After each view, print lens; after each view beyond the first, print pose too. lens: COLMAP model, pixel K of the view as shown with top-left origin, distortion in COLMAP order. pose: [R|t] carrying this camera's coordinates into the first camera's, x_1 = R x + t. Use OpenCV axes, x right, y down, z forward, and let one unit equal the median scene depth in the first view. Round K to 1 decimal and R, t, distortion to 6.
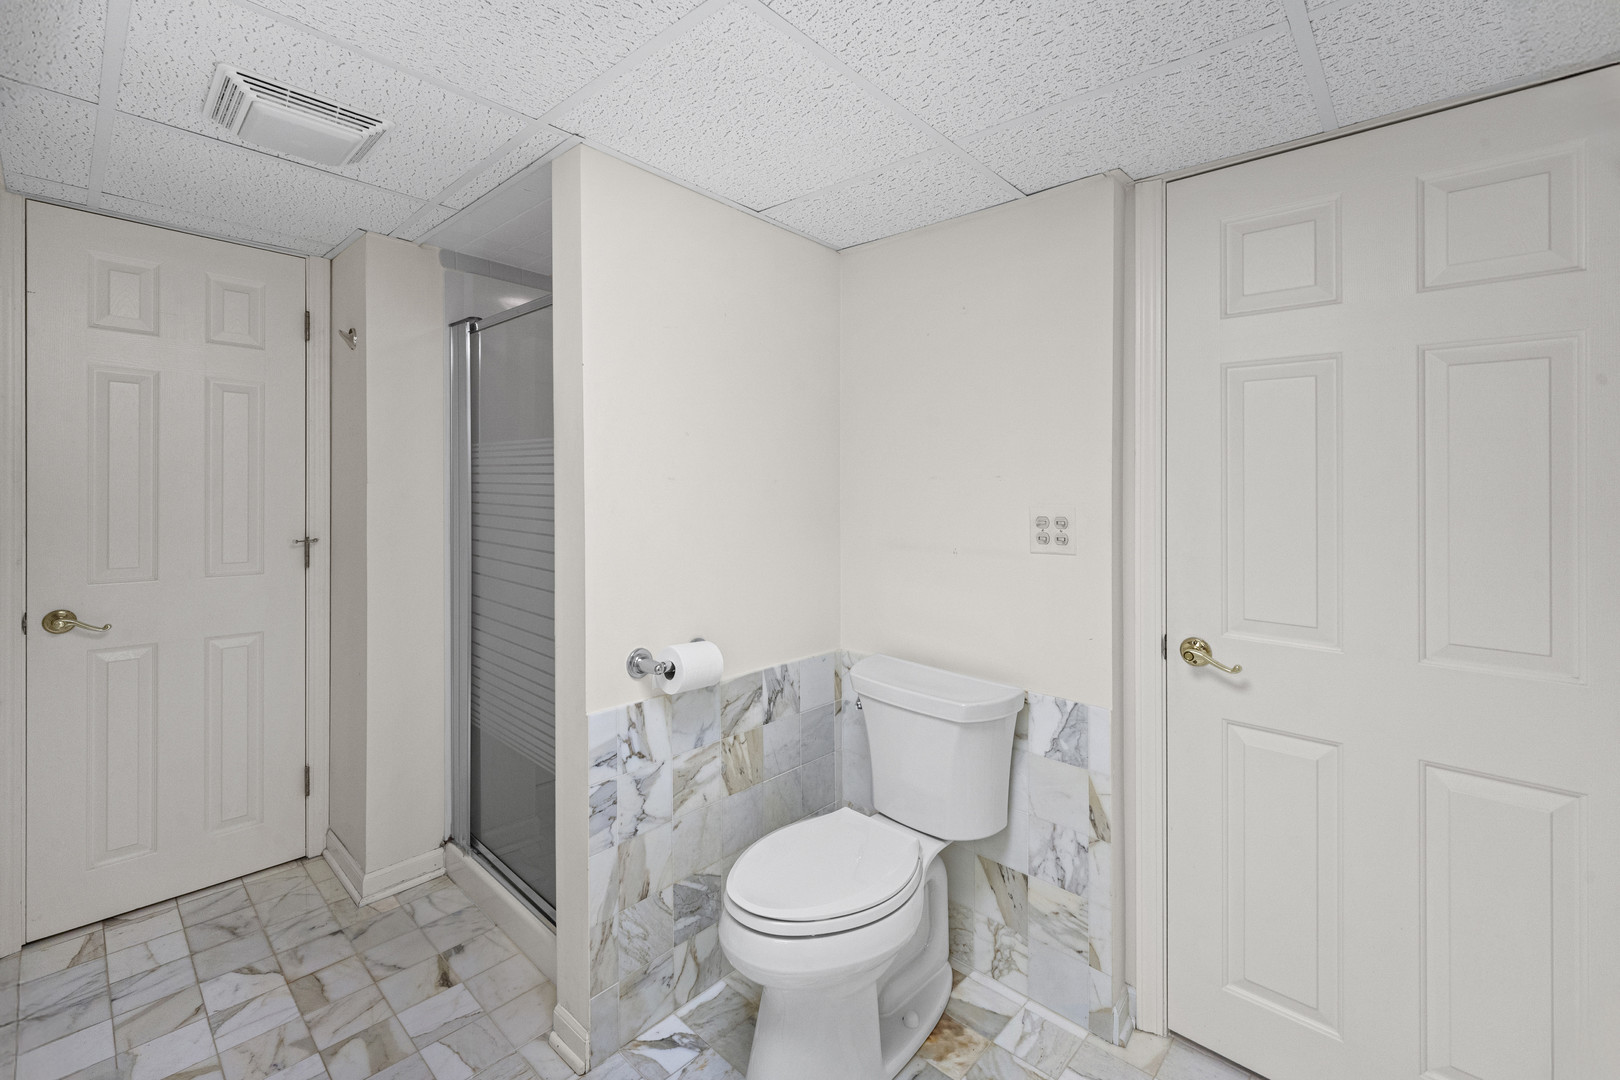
lens RADIAL K [[690.8, 0, 775.1], [0, 690.8, 494.3], [0, 0, 1]] dist [-0.003142, -0.000396]
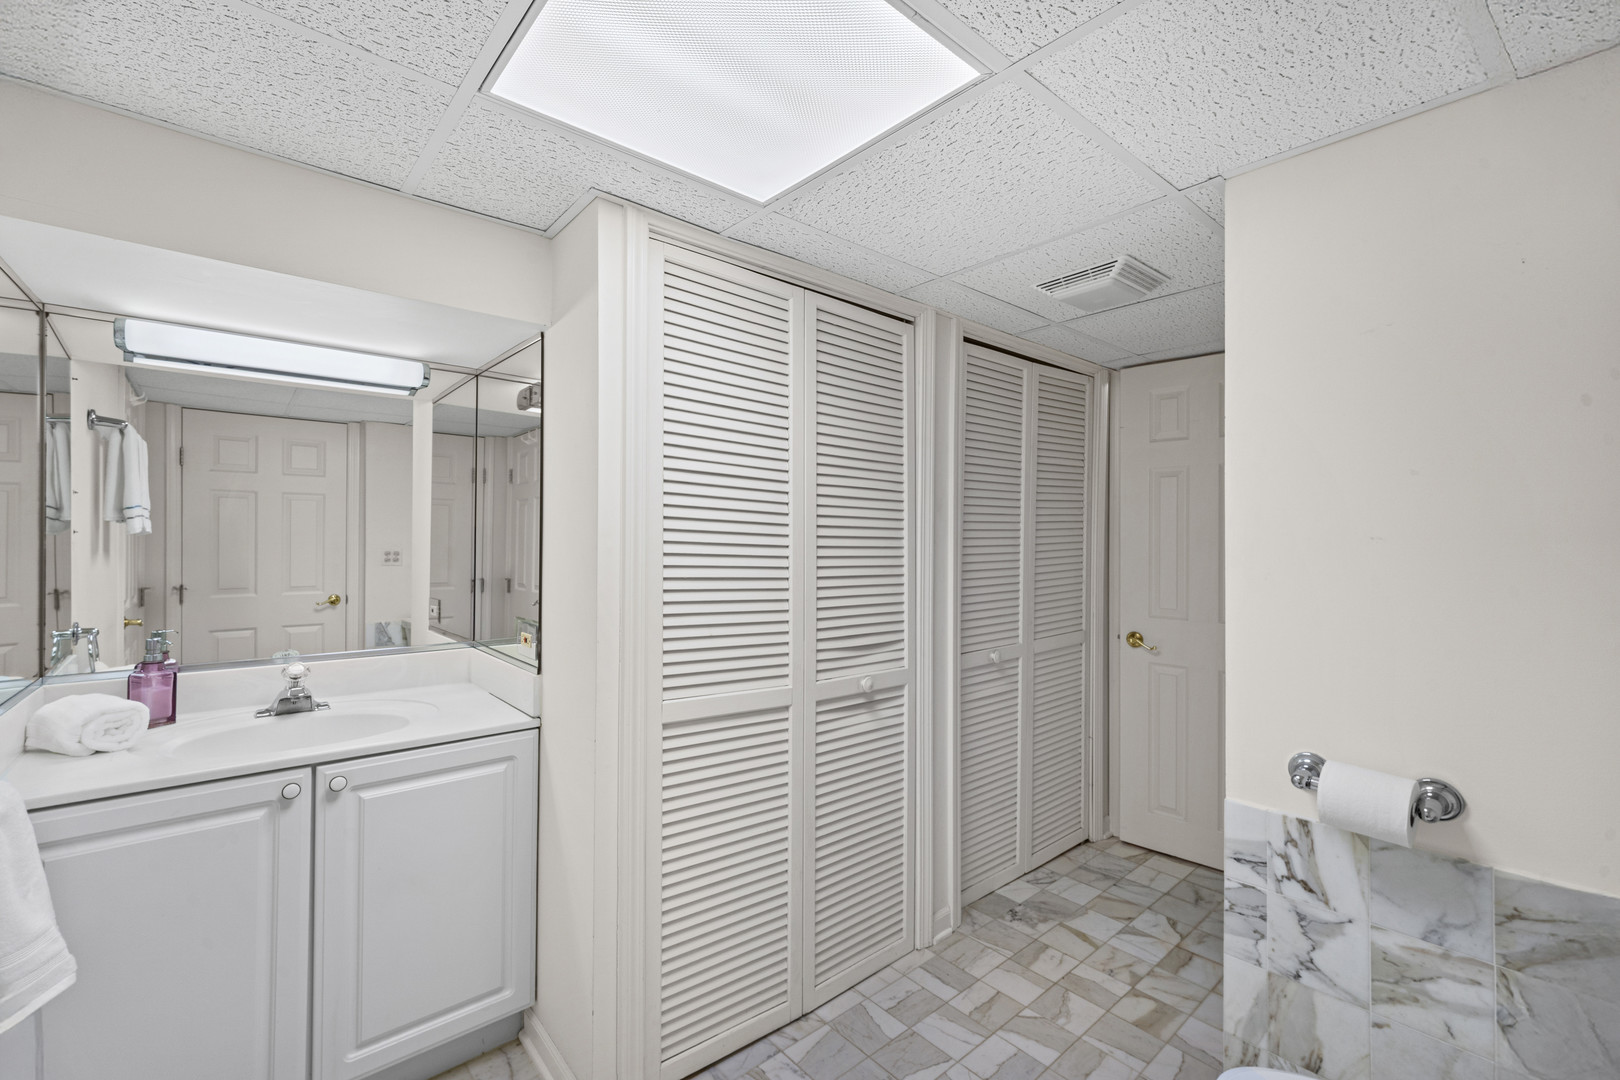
lens RADIAL K [[690.8, 0, 810.0], [0, 690.8, 545.2], [0, 0, 1]] dist [-0.003142, -0.000396]
pose [[-0.101396, 0.001451, -0.994845, 0.652124], [-0.005712, 0.999982, 0.002041, -0.016093], [0.994830, 0.005890, -0.101386, 0.501800]]
